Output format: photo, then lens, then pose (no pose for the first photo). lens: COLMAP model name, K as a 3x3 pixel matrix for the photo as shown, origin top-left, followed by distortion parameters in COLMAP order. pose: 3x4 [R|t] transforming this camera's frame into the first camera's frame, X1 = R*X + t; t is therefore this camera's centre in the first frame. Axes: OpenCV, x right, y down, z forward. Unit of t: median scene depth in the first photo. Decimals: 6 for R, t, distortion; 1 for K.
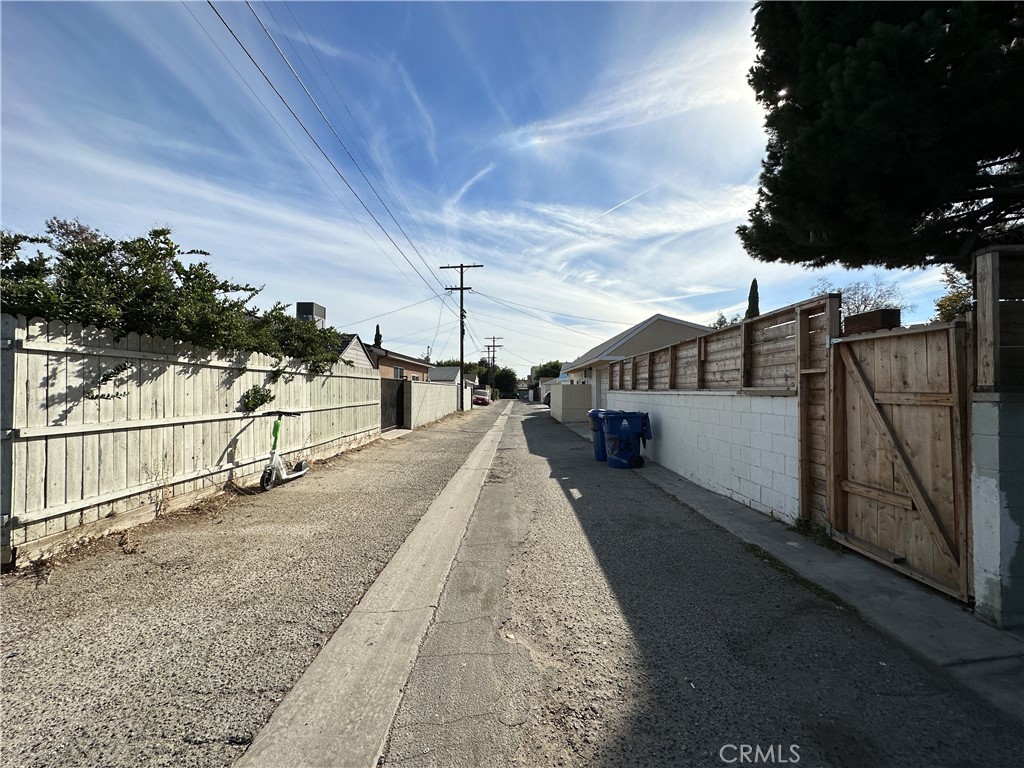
lens RADIAL K [[409.0, 0, 512.0], [0, 409.0, 384.0], [0, 0, 1]] dist [0.002557, 0.000244]
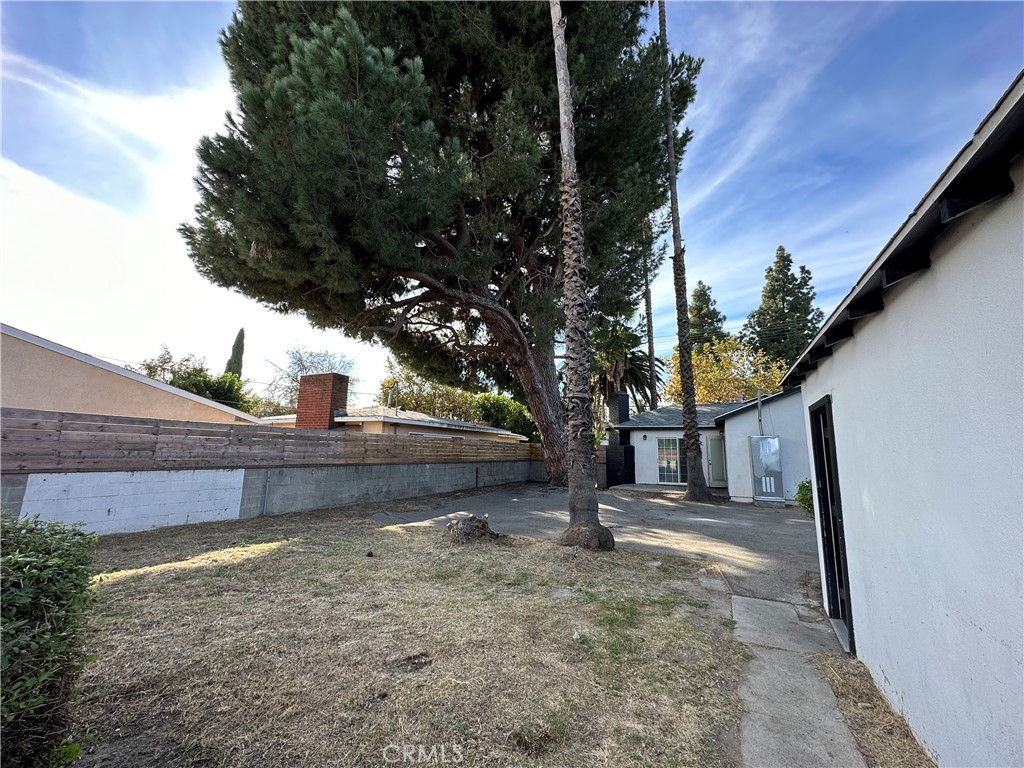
lens RADIAL K [[409.0, 0, 512.0], [0, 409.0, 384.0], [0, 0, 1]] dist [0.002557, 0.000244]
pose [[0.440546, 0.155792, 0.884109, 0.212617], [-0.030728, 0.986867, -0.158587, -0.015217], [-0.897204, 0.042698, 0.439547, 0.182253]]
